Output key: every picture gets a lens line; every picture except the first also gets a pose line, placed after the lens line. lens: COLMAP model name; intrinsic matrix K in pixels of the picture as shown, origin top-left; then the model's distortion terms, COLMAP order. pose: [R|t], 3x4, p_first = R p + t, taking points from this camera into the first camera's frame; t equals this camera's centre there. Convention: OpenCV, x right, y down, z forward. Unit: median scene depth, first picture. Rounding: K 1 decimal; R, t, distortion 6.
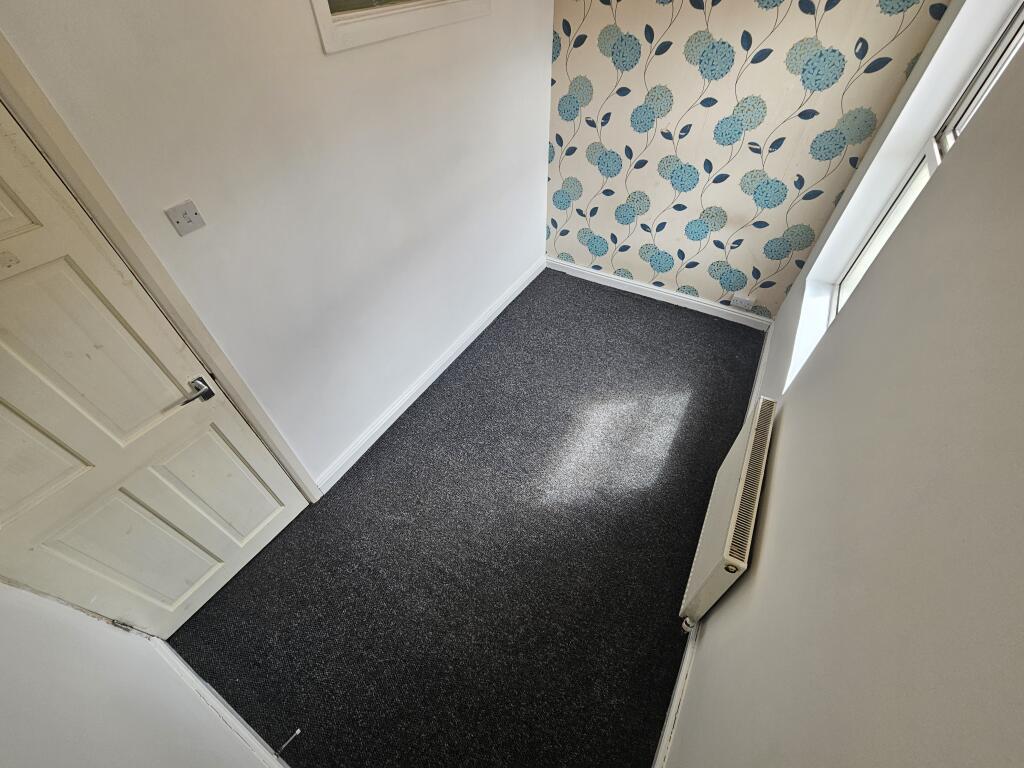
lens RADIAL K [[413.4, 0, 514.7], [0, 413.4, 372.1], [0, 0, 1]] dist [-0.004254, -0.000280]
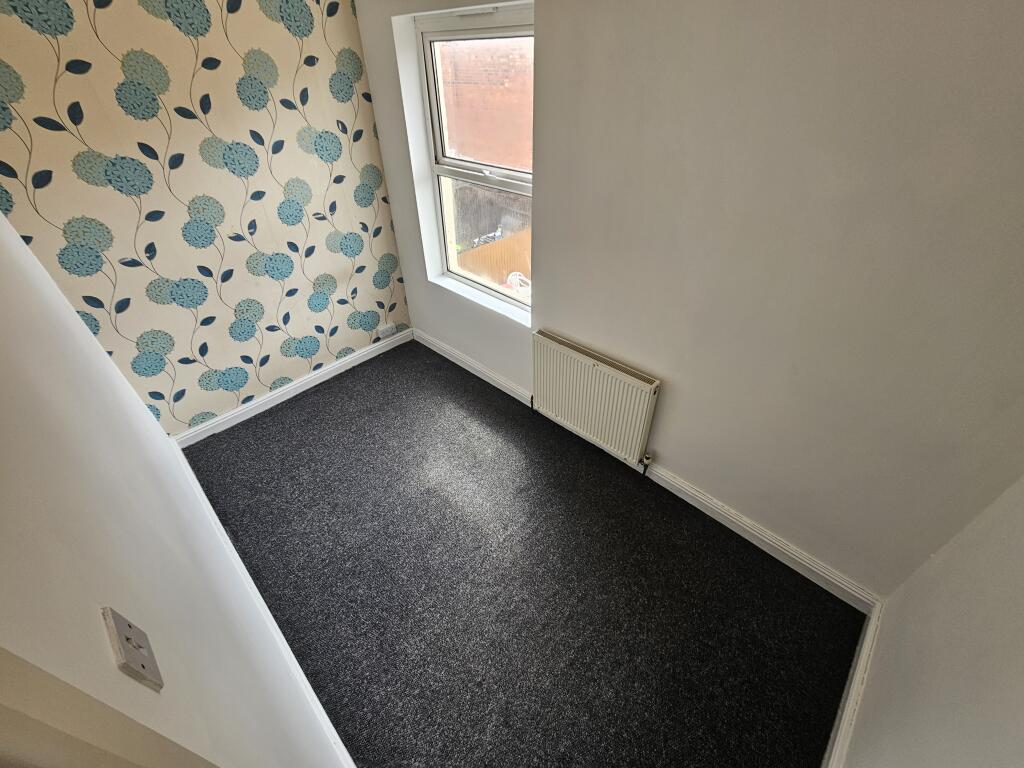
lens RADIAL K [[419.6, 0, 504.1], [0, 419.6, 374.1], [0, 0, 1]] dist [0.000613, 0.000594]
pose [[0.263394, -0.579733, 0.771060, -0.349894], [0.710688, 0.657100, 0.251280, -0.160611], [-0.652339, 0.481798, 0.585085, 0.173807]]
